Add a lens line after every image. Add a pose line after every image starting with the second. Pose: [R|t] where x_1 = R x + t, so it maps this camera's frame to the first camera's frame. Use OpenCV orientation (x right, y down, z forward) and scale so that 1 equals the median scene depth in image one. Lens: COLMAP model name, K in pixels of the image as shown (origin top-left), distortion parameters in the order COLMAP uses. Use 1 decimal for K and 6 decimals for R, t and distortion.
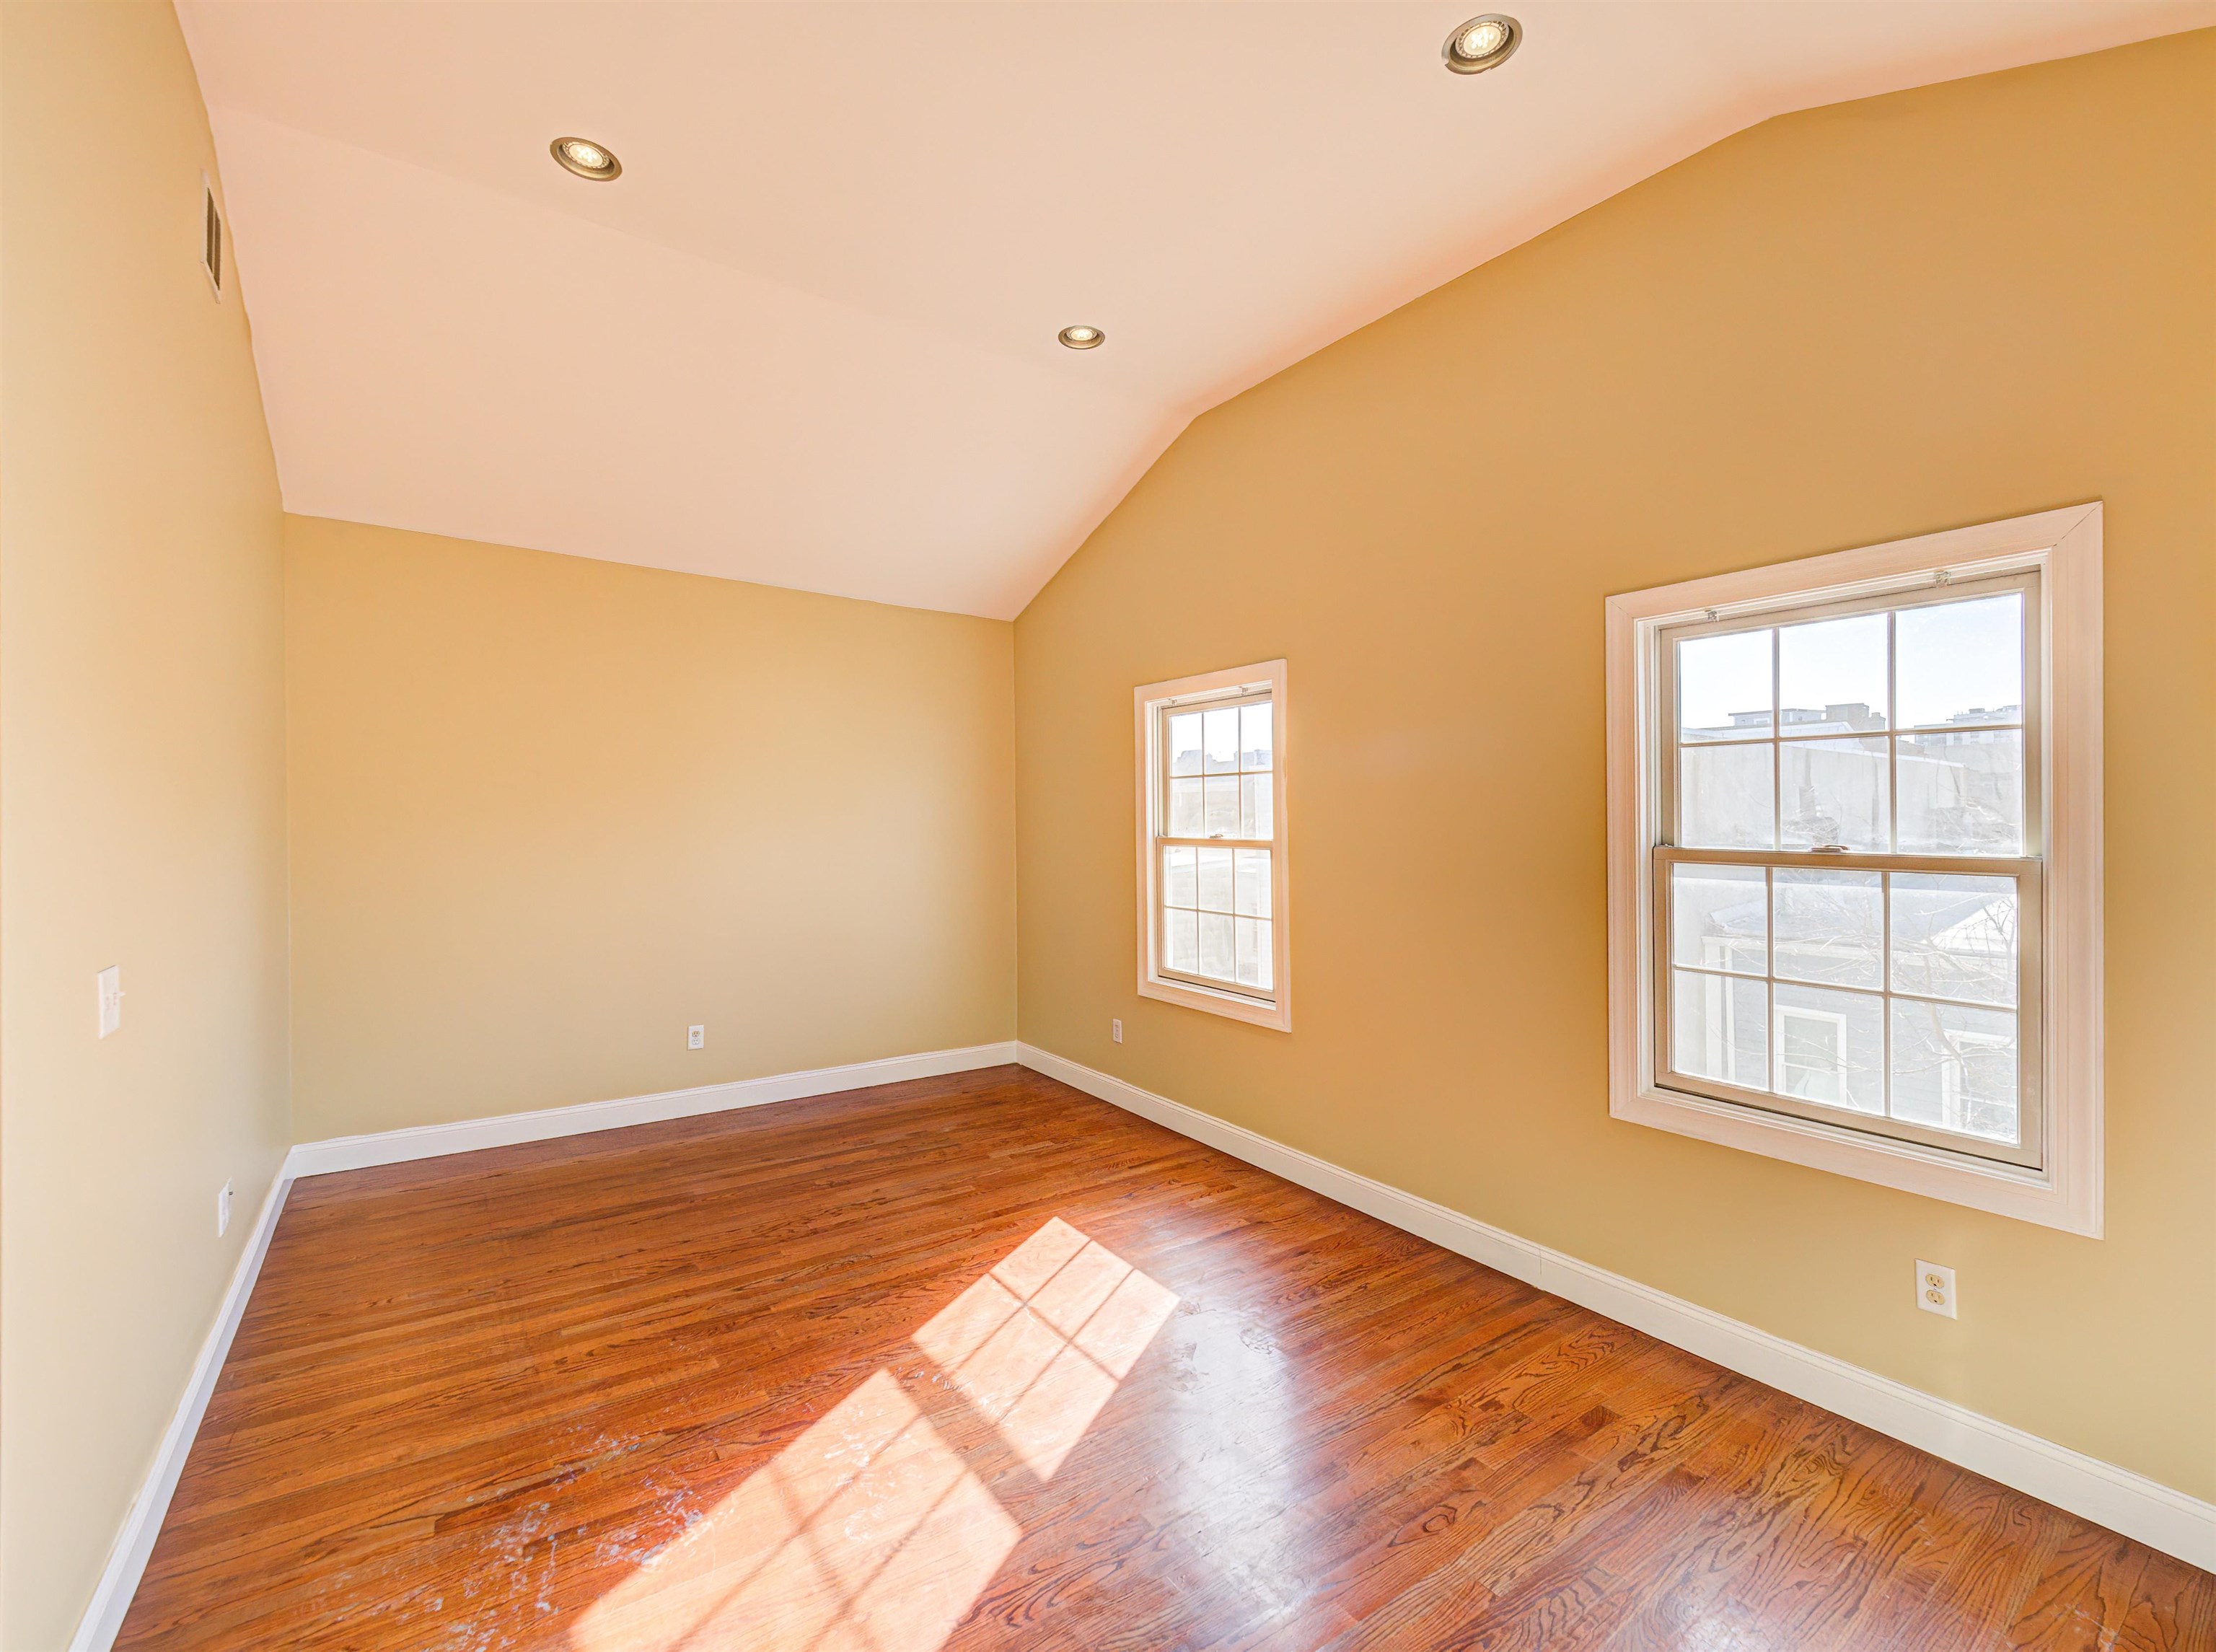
lens RADIAL K [[948.4, 0, 1112.8], [0, 948.4, 822.8], [0, 0, 1]] dist [0.004096, -0.002333]
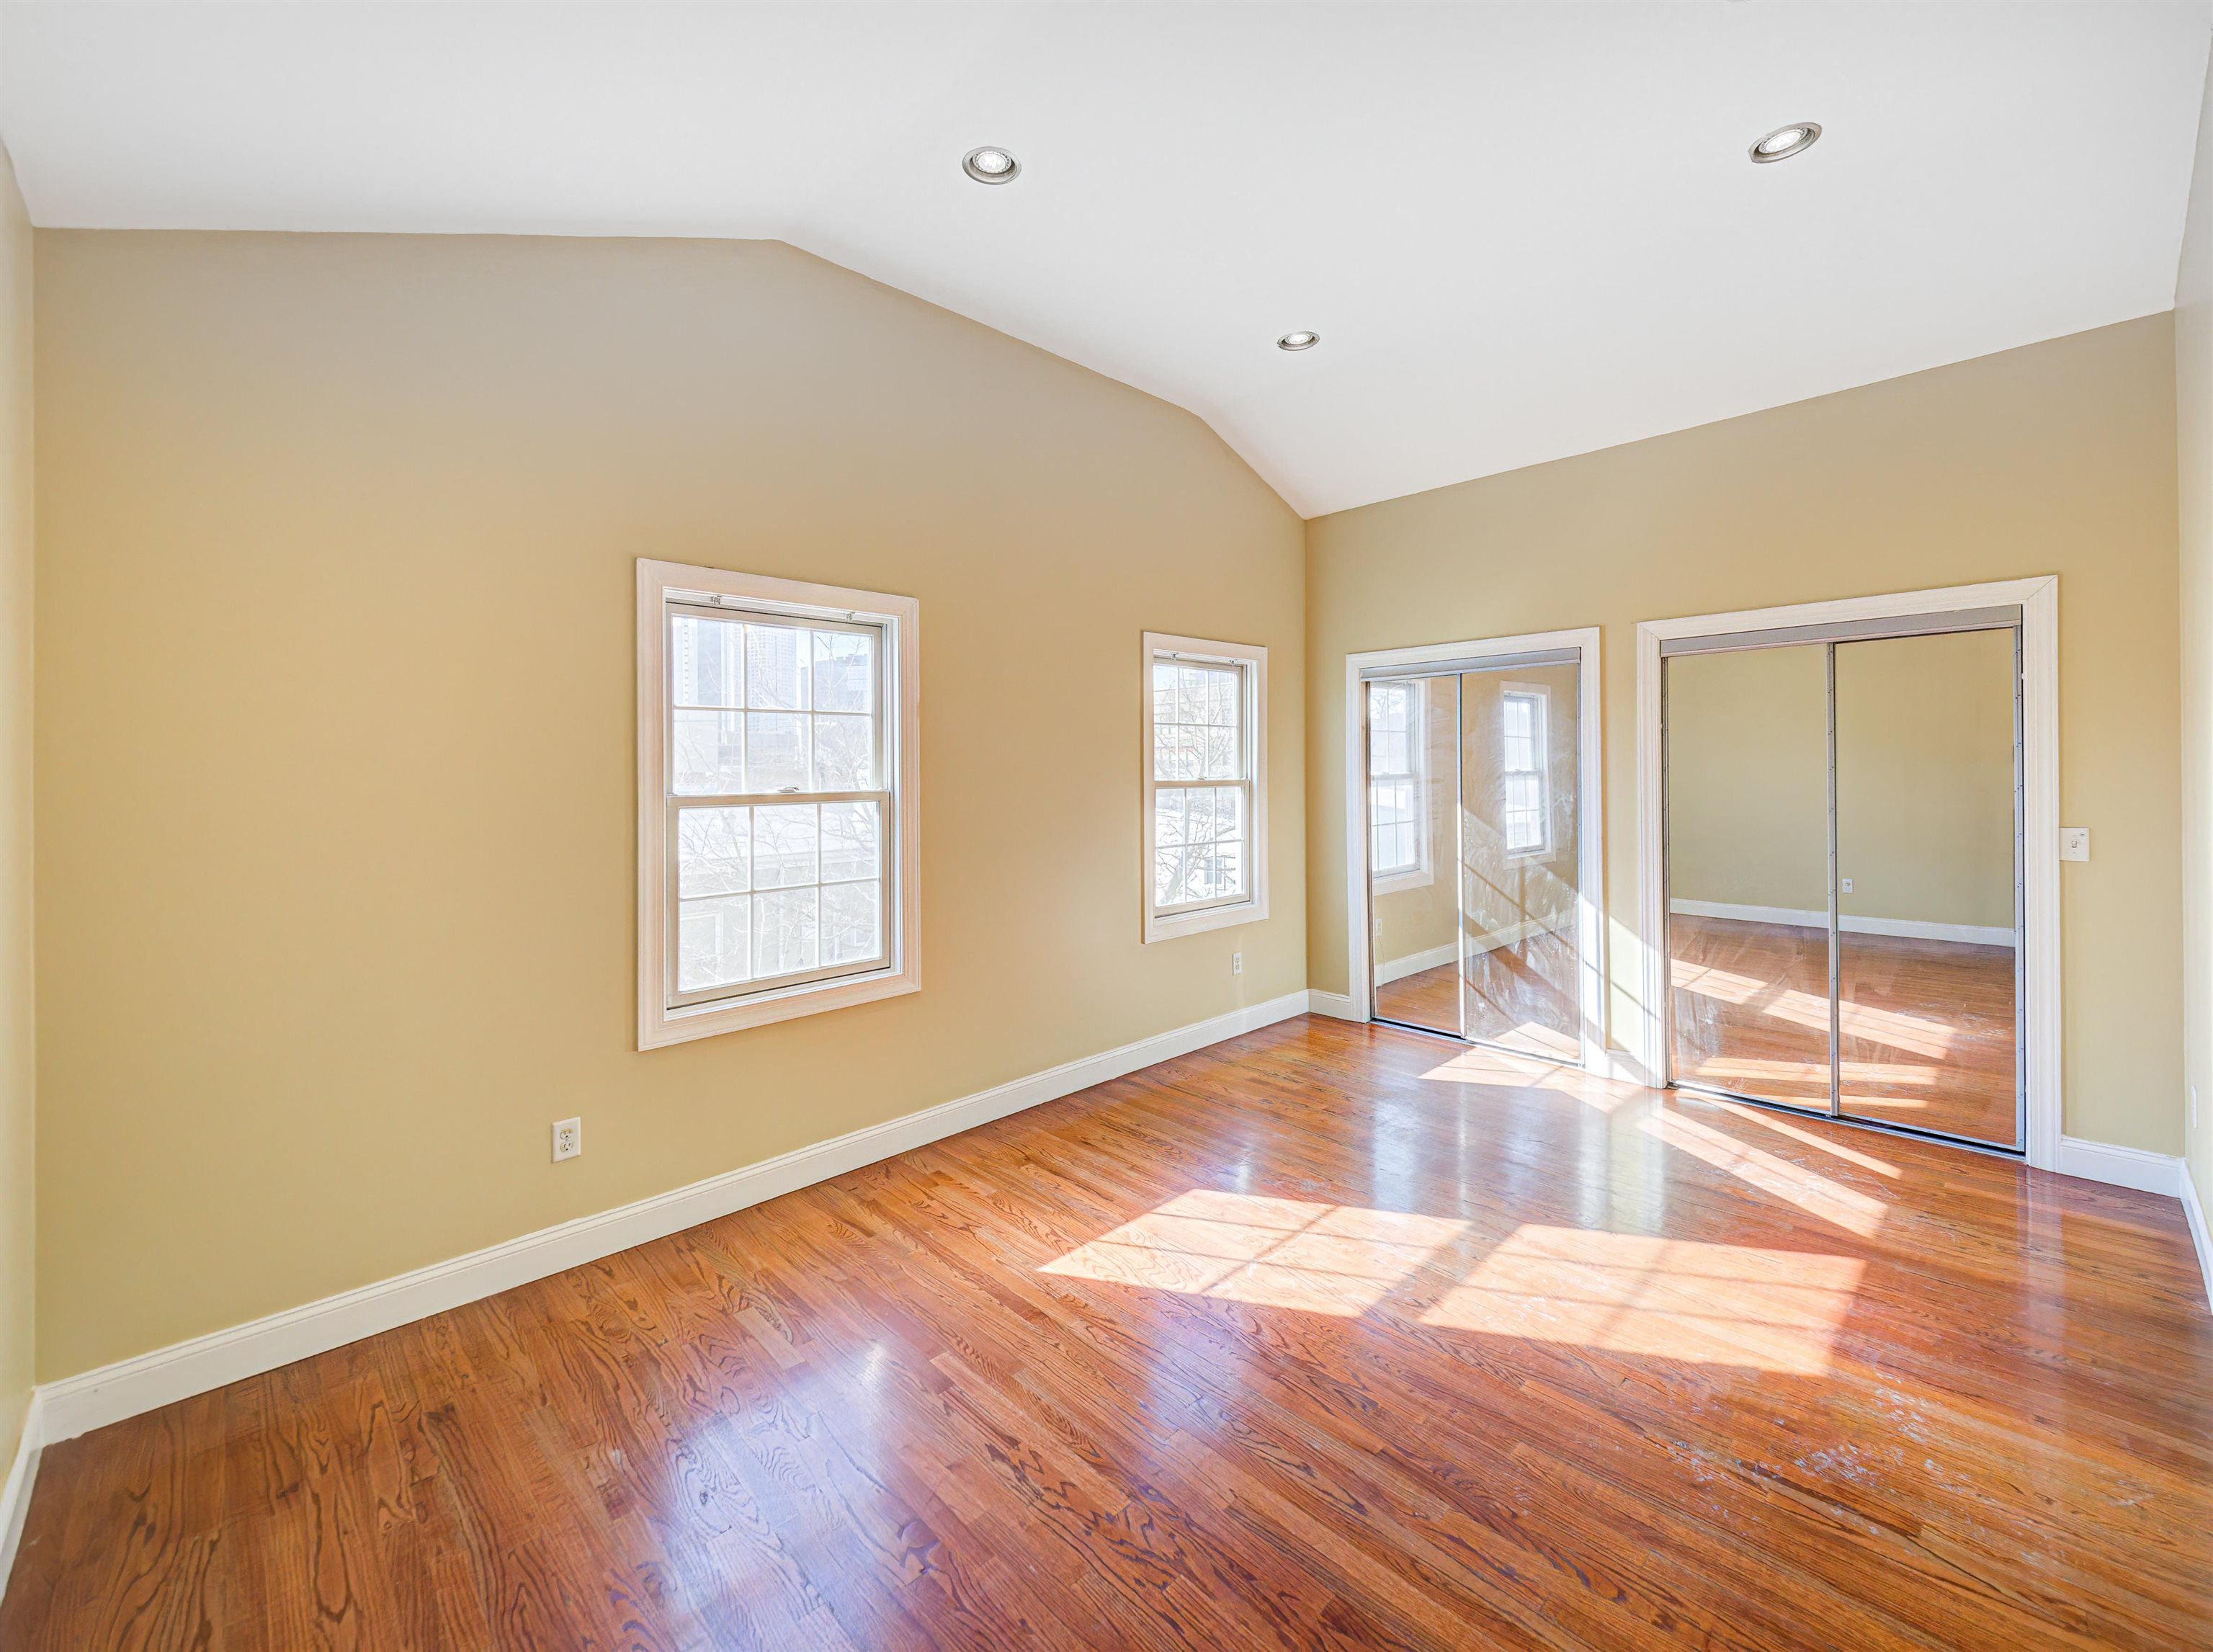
lens RADIAL K [[909.3, 0, 1088.2], [0, 909.3, 761.5], [0, 0, 1]] dist [0.018046, -0.009692]
pose [[-0.134746, 0.000170, 0.990880, -1.093111], [0.016946, 0.999854, 0.002132, -0.012000], [-0.990735, 0.017078, -0.134730, 1.403481]]
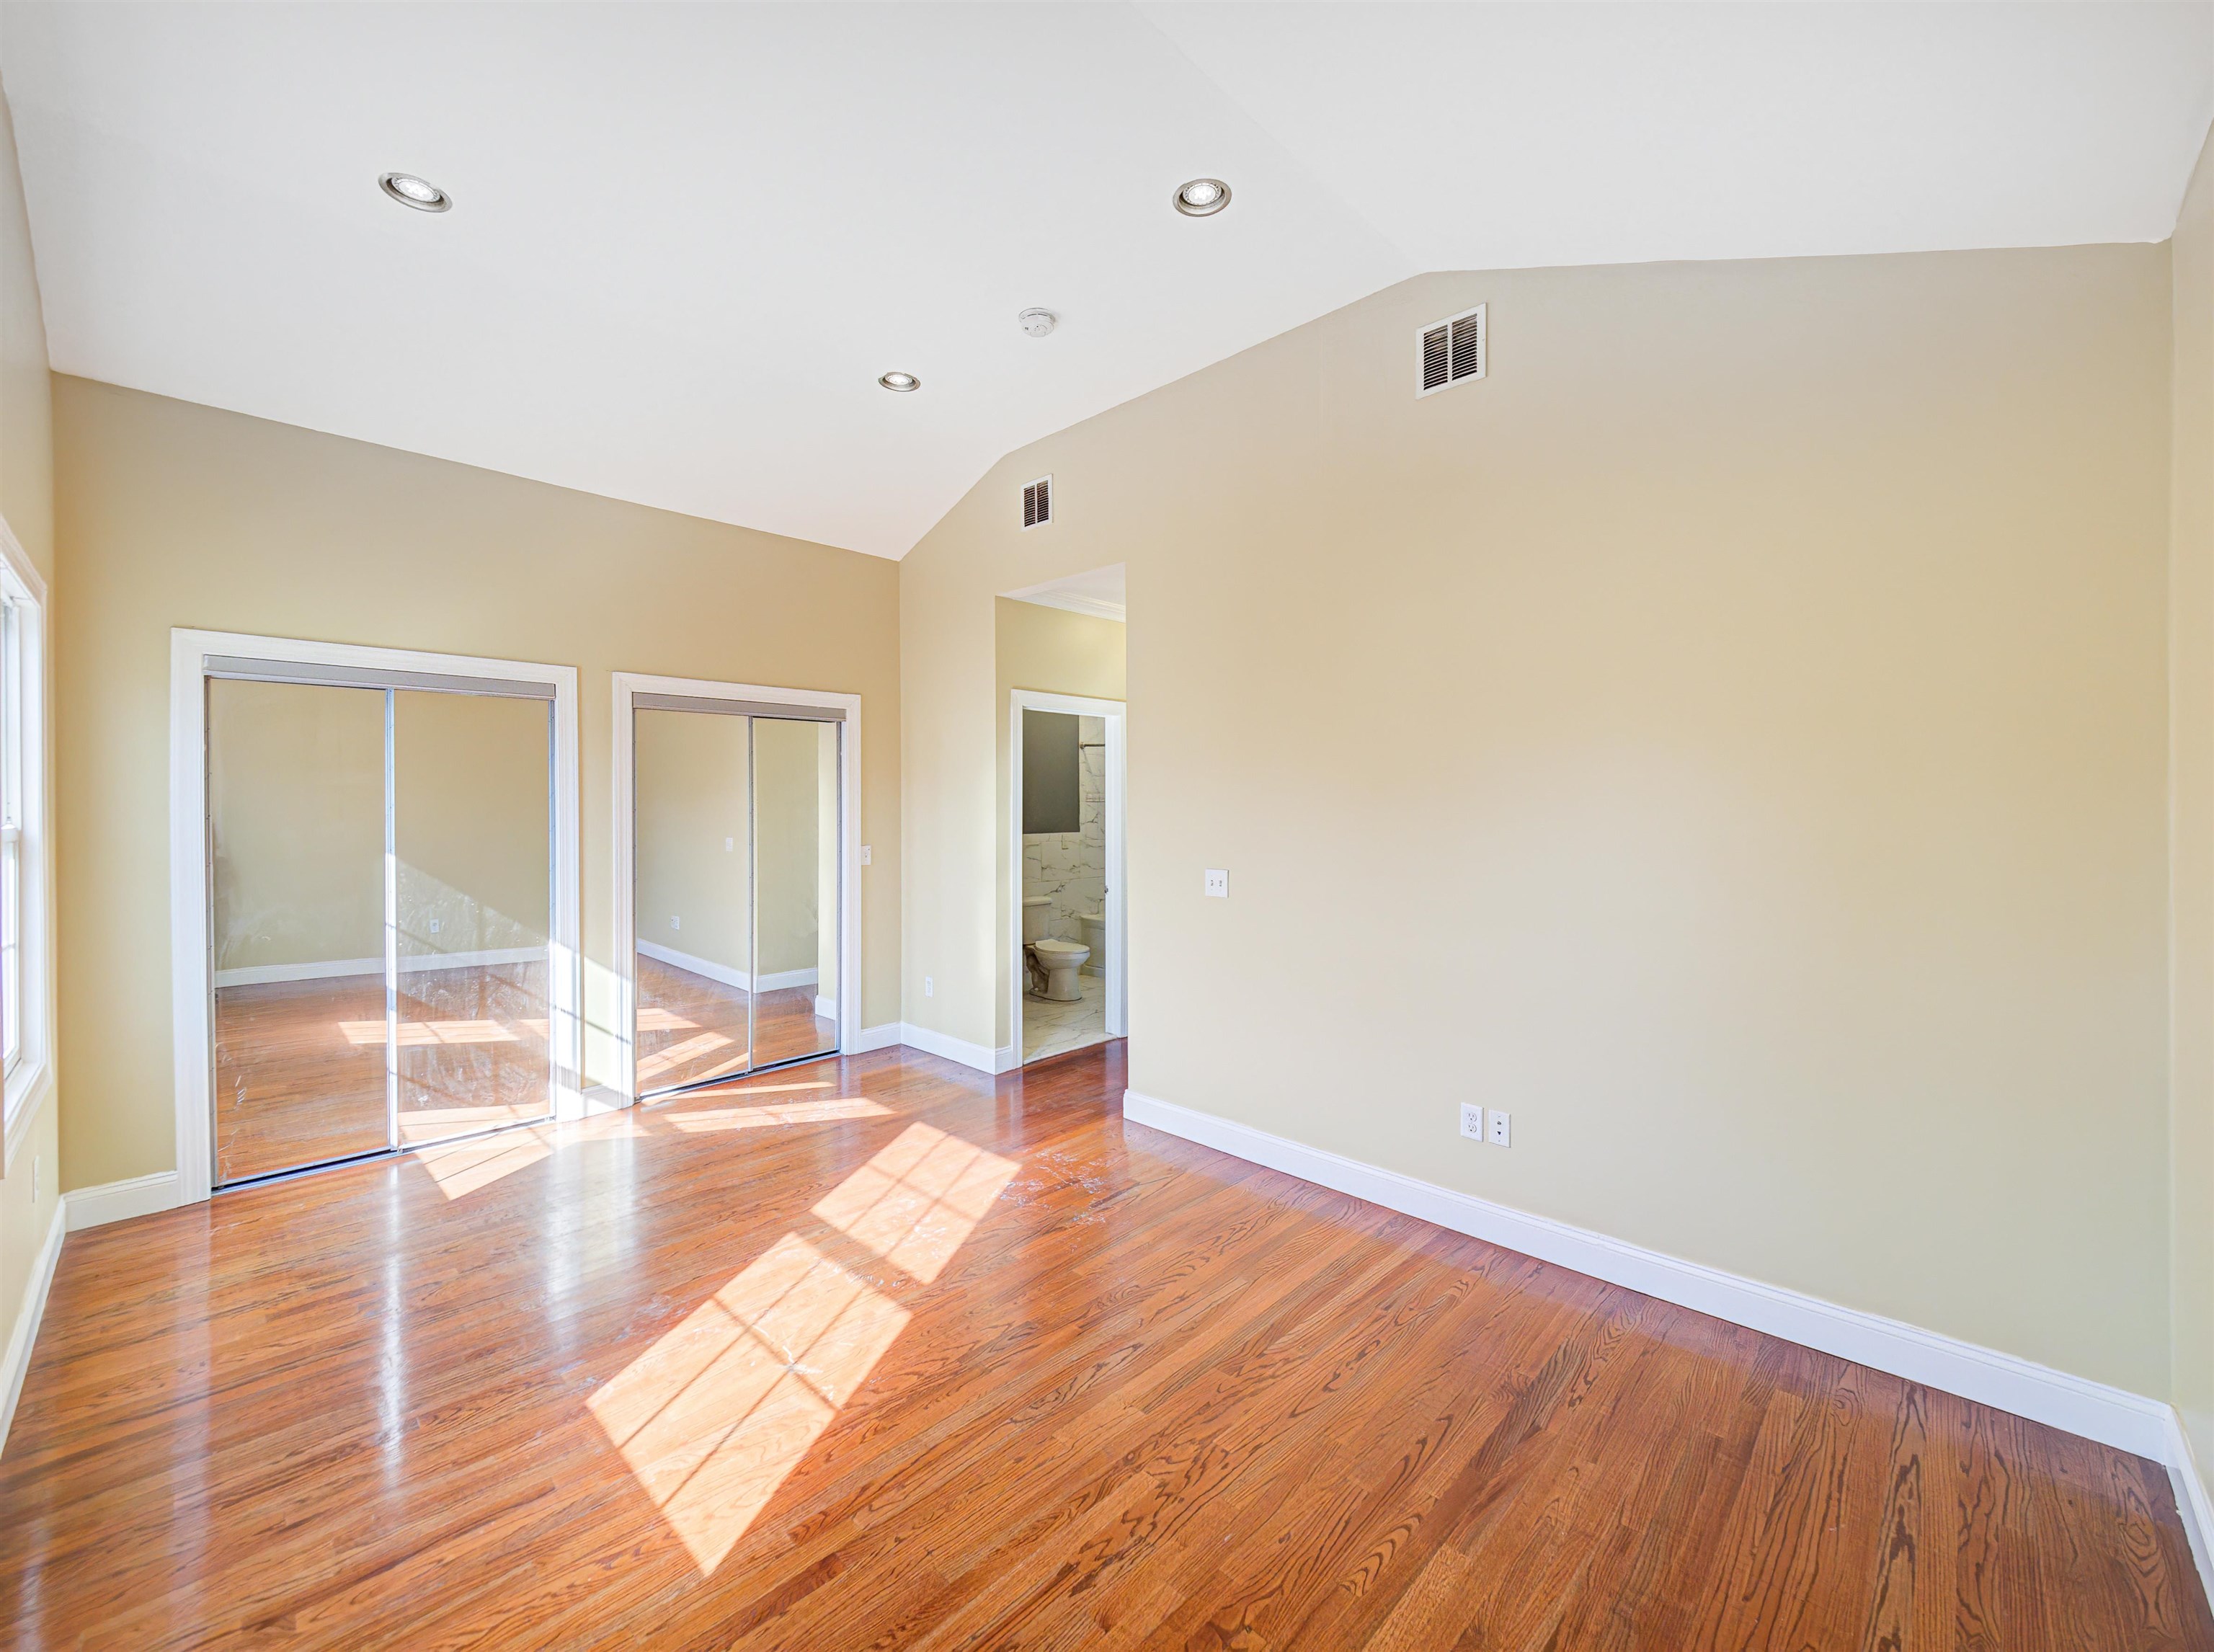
lens RADIAL K [[909.7, 0, 1083.7], [0, 909.7, 816.3], [0, 0, 1]] dist [0.018046, -0.009692]
pose [[-0.987386, 0.000312, -0.158330, -0.242352], [-0.003211, 0.999753, 0.021996, -0.008132], [0.158298, 0.022227, -0.987141, 2.016410]]
